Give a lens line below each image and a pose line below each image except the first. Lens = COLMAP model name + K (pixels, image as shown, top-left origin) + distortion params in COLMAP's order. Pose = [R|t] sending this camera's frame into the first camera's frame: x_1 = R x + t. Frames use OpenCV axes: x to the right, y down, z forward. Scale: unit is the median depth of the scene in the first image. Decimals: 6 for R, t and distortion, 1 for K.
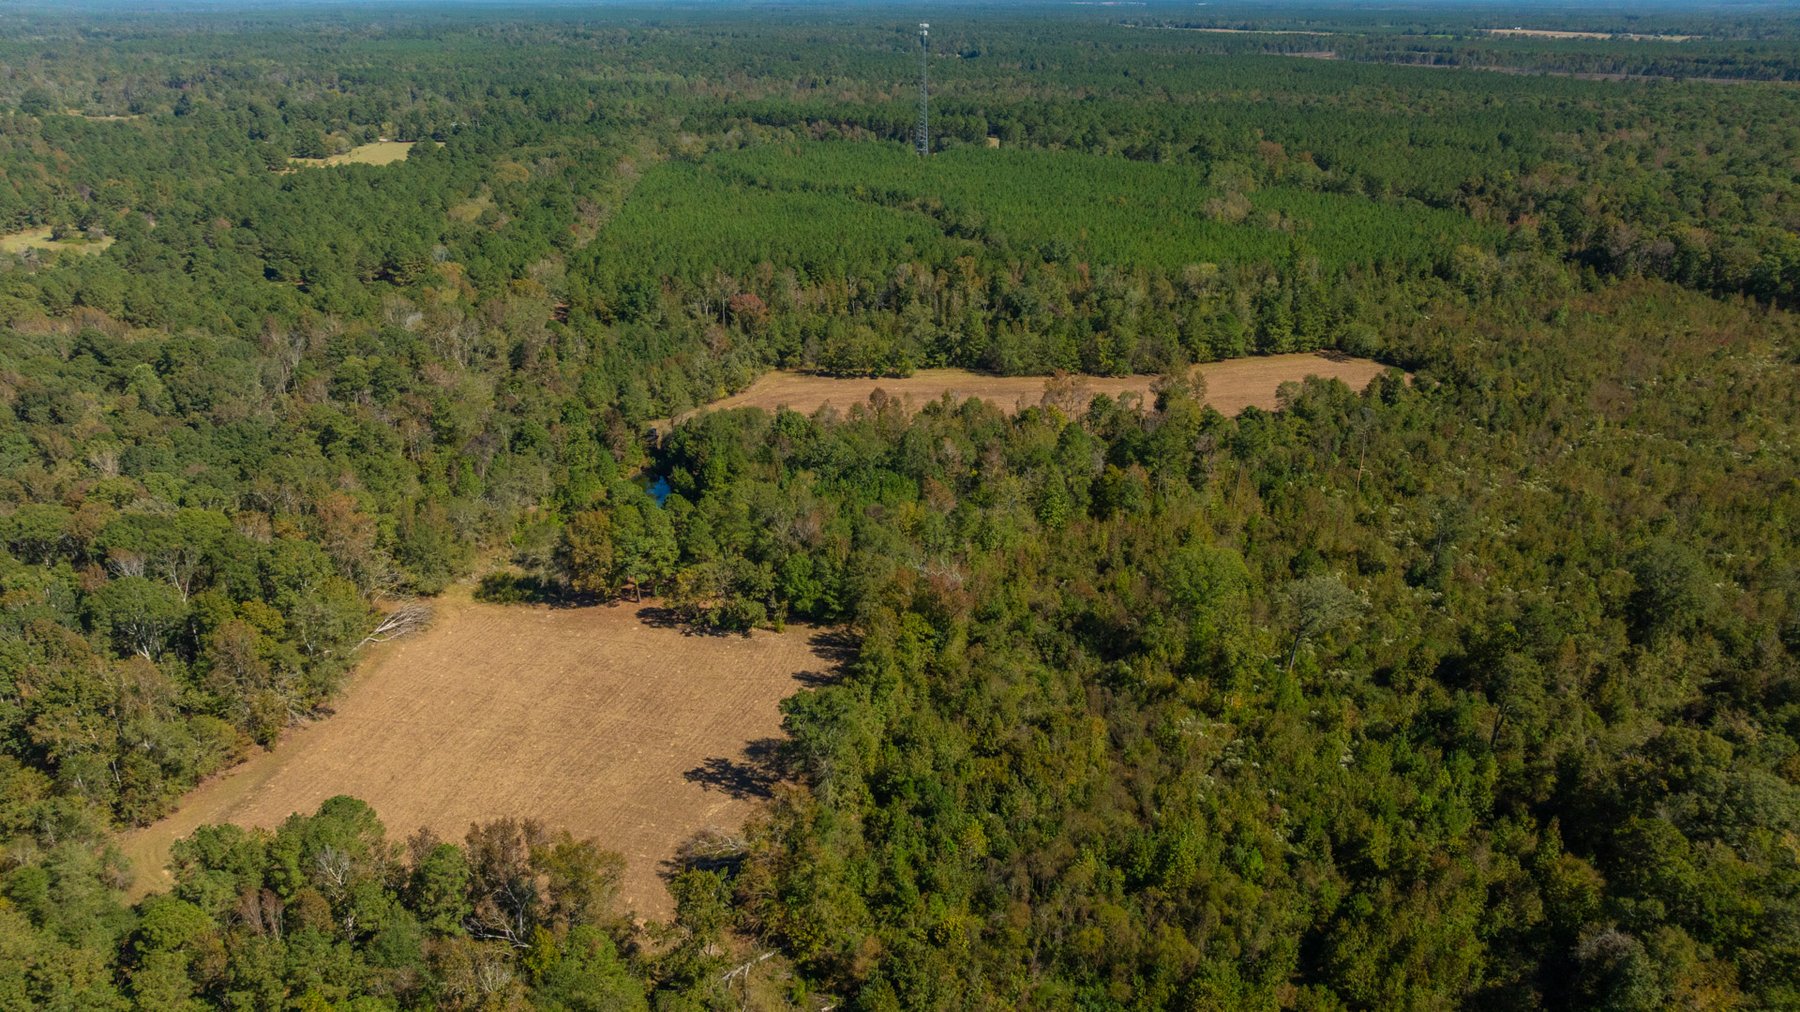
lens RADIAL K [[1276.4, 0, 900.0], [0, 1276.4, 506.0], [0, 0, 1]] dist [-0.032247, 0.033038]
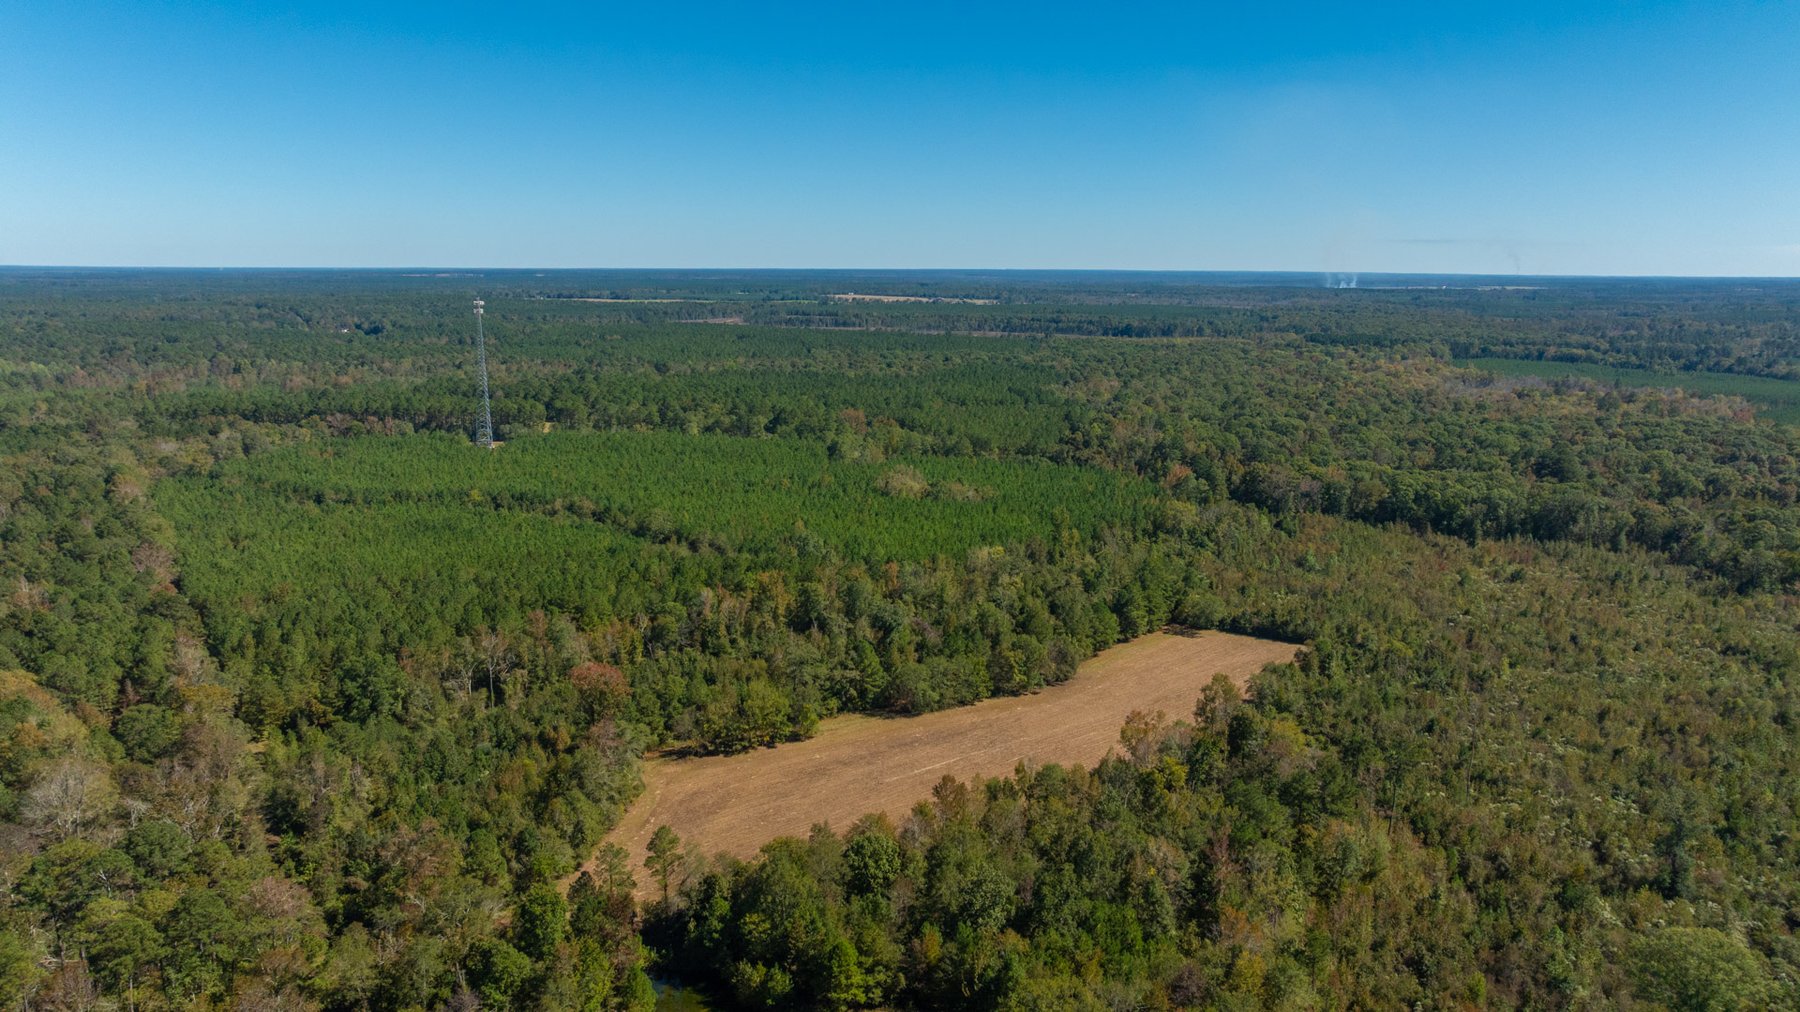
lens RADIAL K [[1276.4, 0, 900.0], [0, 1276.4, 506.0], [0, 0, 1]] dist [-0.032247, 0.033038]
pose [[0.867953, -0.089375, 0.488538, -0.163706], [0.183189, 0.971926, -0.147653, -0.059037], [-0.461626, 0.217651, 0.859959, 0.144054]]
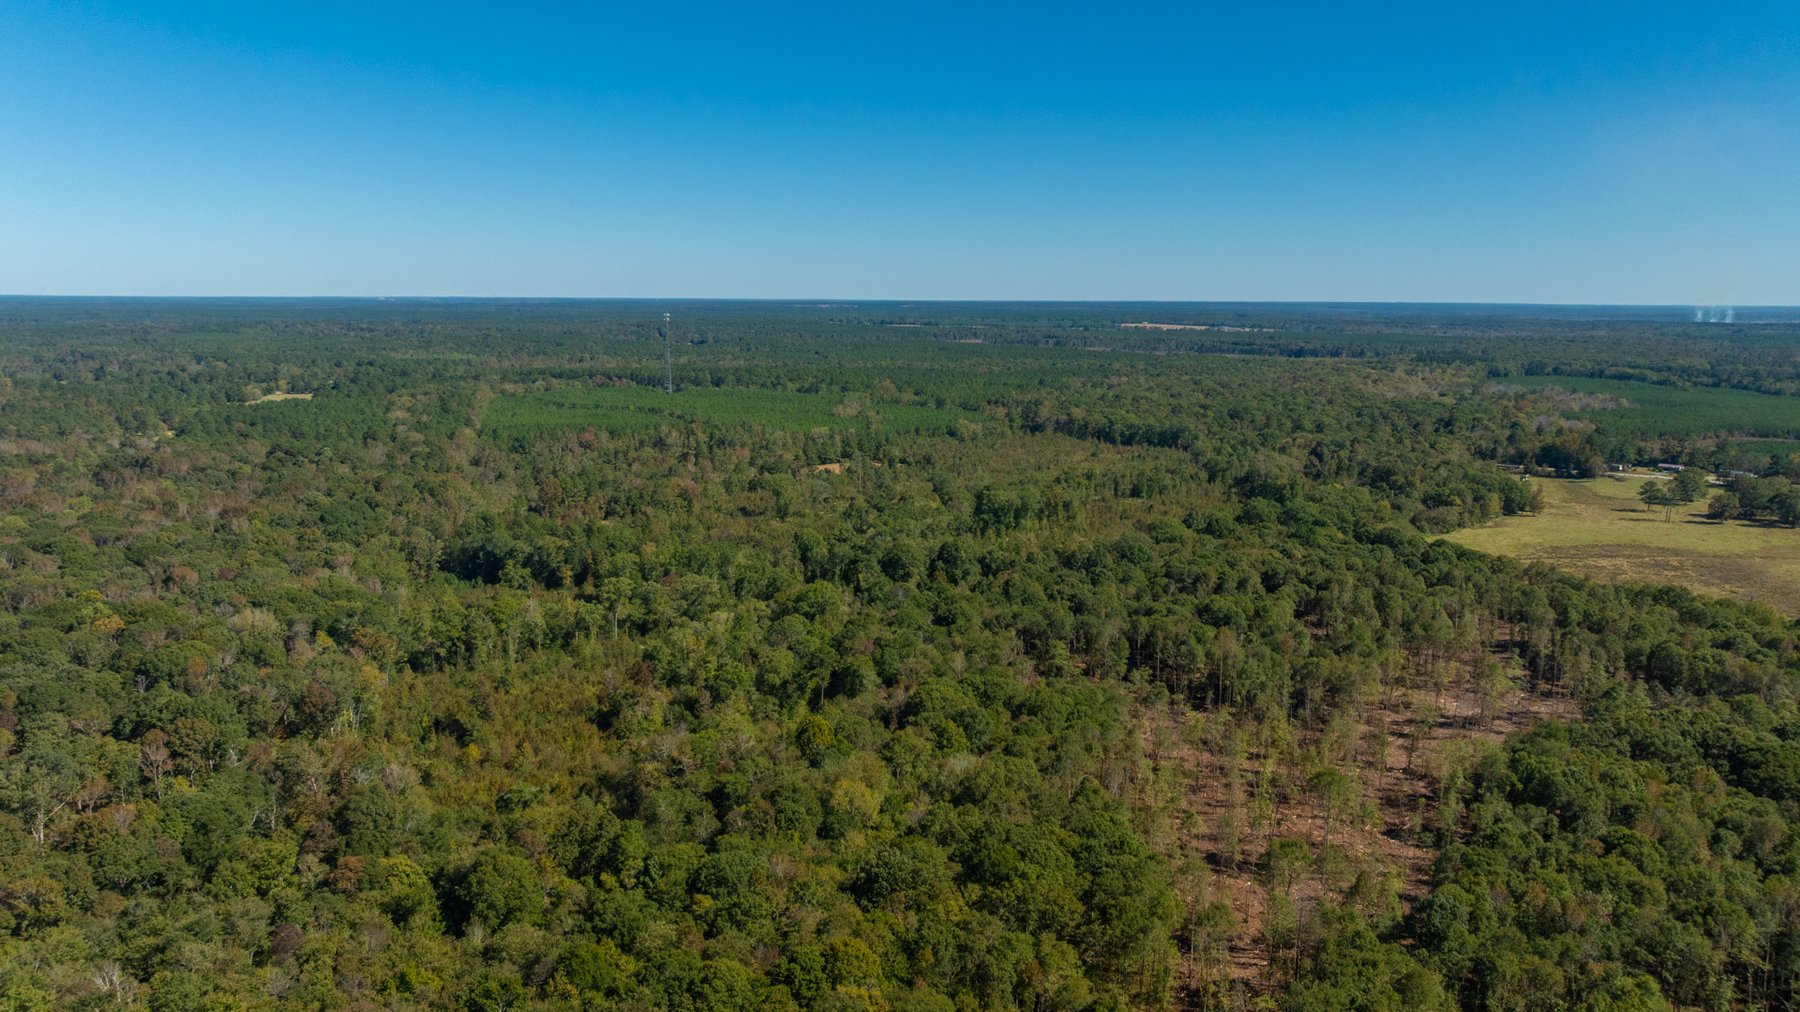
lens RADIAL K [[1276.4, 0, 900.0], [0, 1276.4, 506.0], [0, 0, 1]] dist [-0.032247, 0.033038]
pose [[0.979142, -0.029118, 0.201078, -0.022034], [0.072606, 0.974474, -0.212438, 0.207454], [-0.189759, 0.222606, 0.956262, -0.505802]]
